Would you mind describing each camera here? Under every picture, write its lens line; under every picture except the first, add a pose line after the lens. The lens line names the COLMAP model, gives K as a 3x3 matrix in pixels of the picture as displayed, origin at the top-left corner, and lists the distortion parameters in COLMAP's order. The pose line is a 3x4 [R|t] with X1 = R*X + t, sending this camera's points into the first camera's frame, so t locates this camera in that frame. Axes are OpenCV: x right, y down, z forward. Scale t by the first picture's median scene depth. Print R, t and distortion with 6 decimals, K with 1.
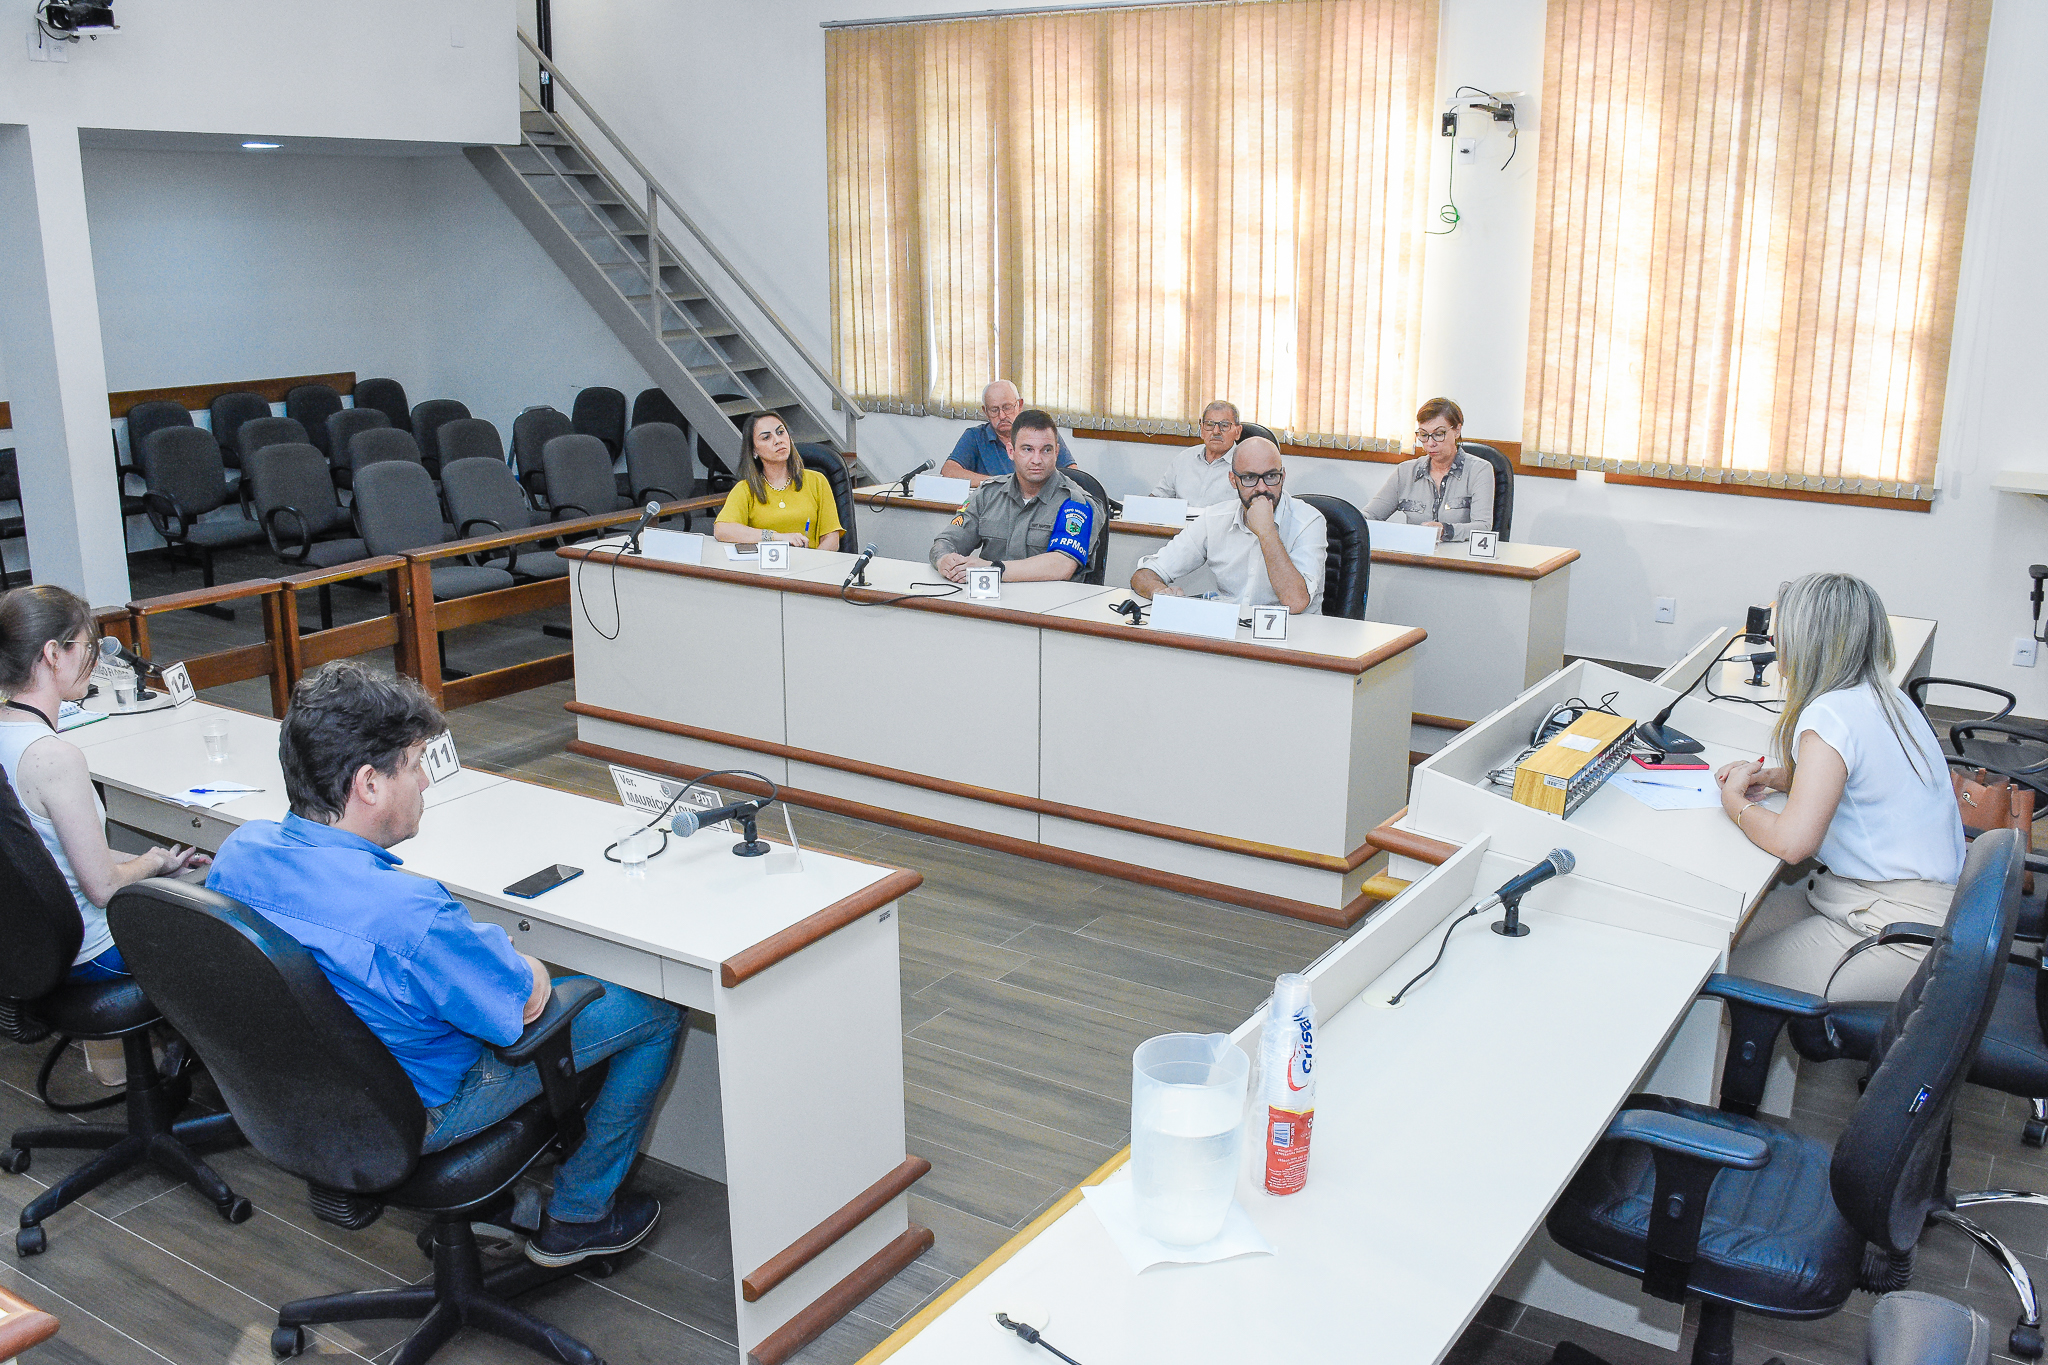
lens RADIAL K [[1812.2, 0, 1024.0], [0, 1812.2, 682.5], [0, 0, 1]] dist [-0.174944, -0.003365]
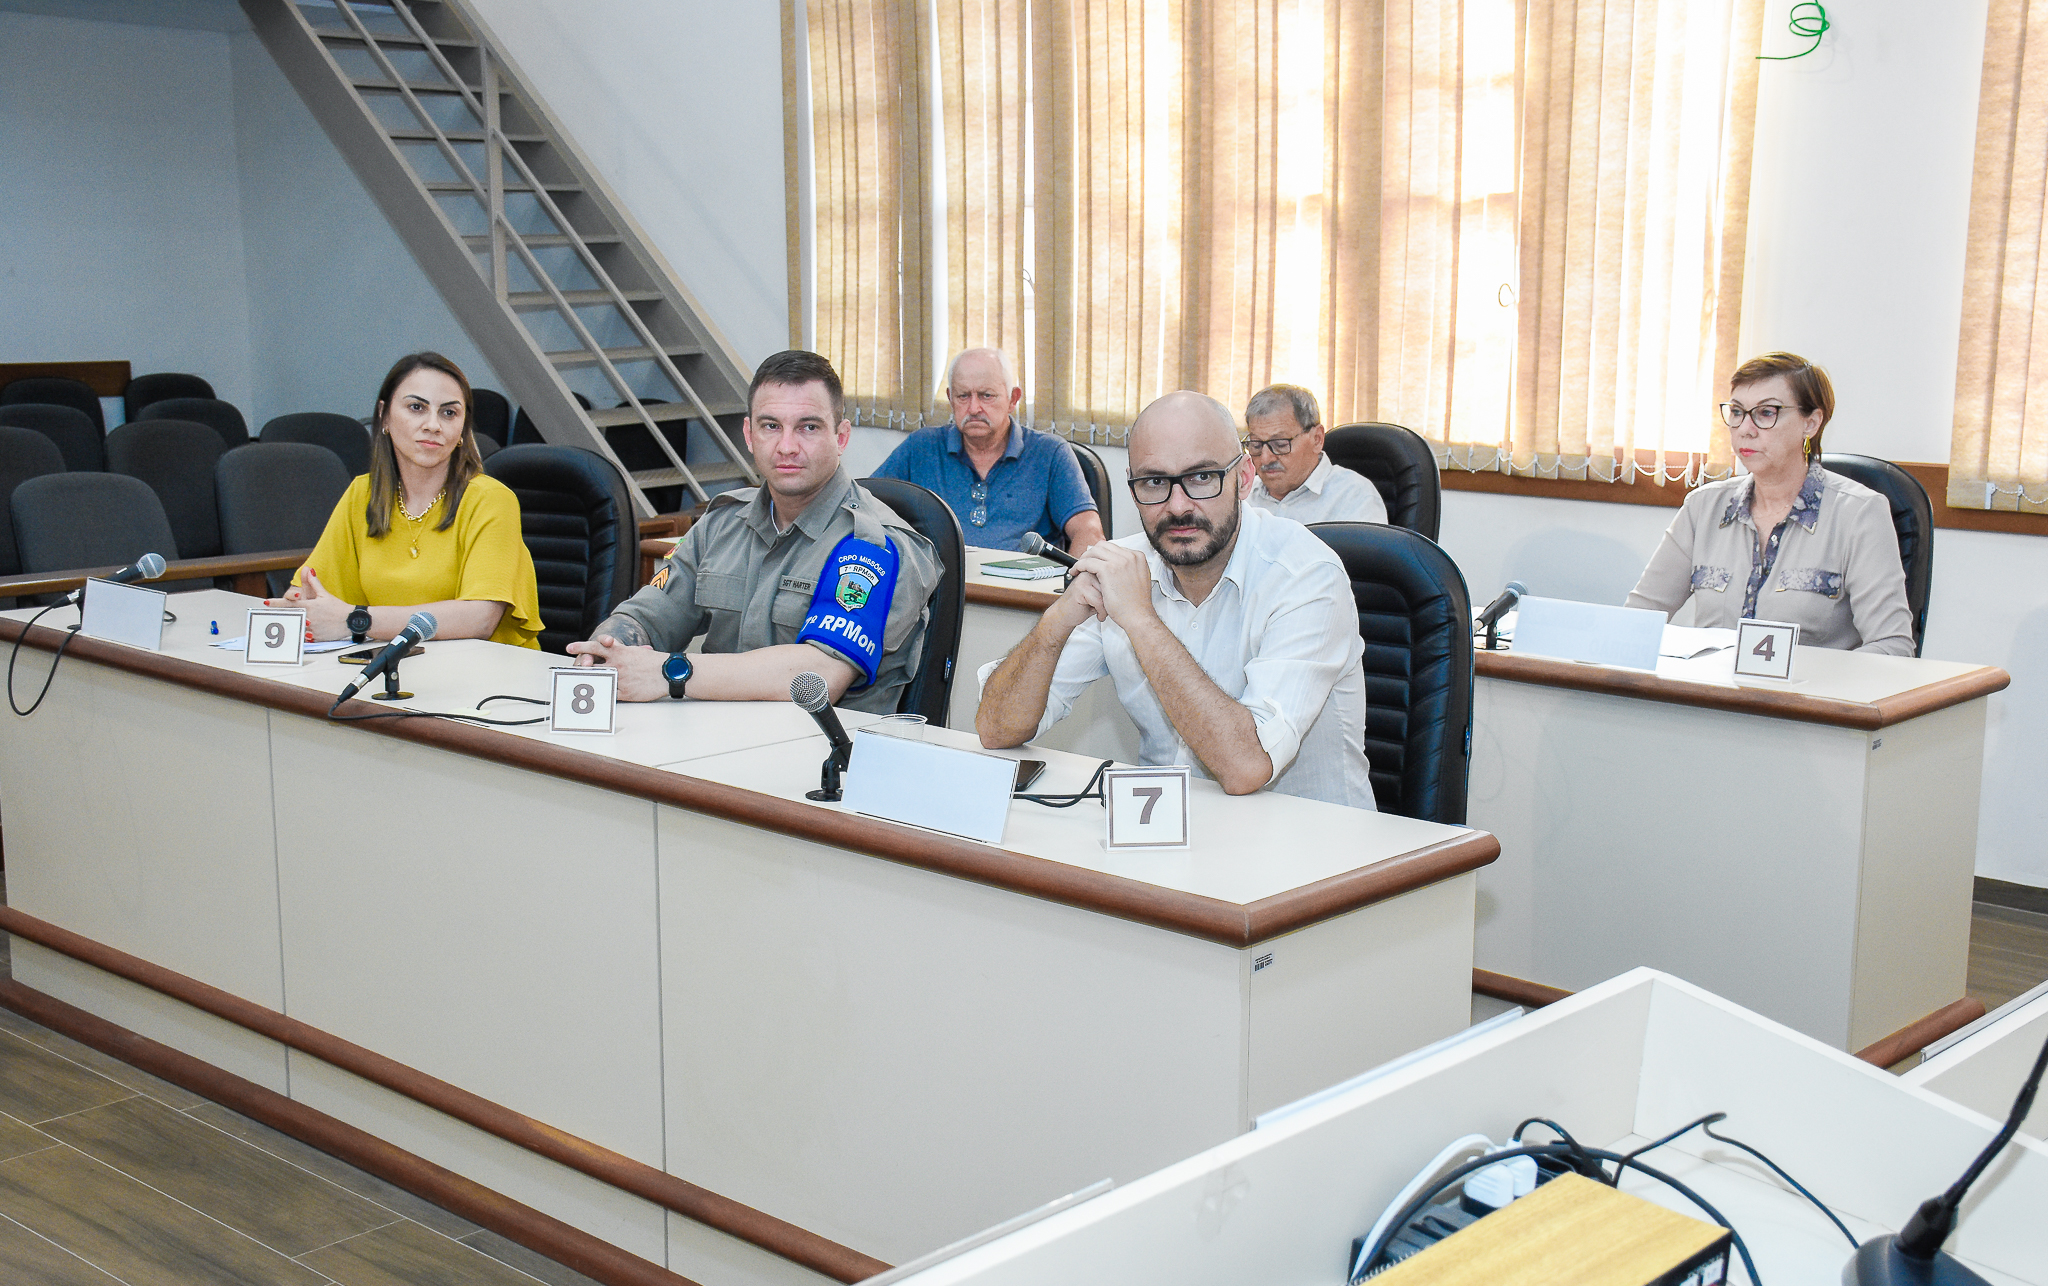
lens RADIAL K [[2493.4, 0, 947.2], [0, 2493.4, 617.0], [0, 0, 1]] dist [-0.147329, 0.665031]
pose [[0.982950, 0.022238, -0.182523, 0.129989], [-0.040139, 0.994670, -0.094979, -0.013179], [0.179438, 0.100686, 0.978603, 0.267261]]
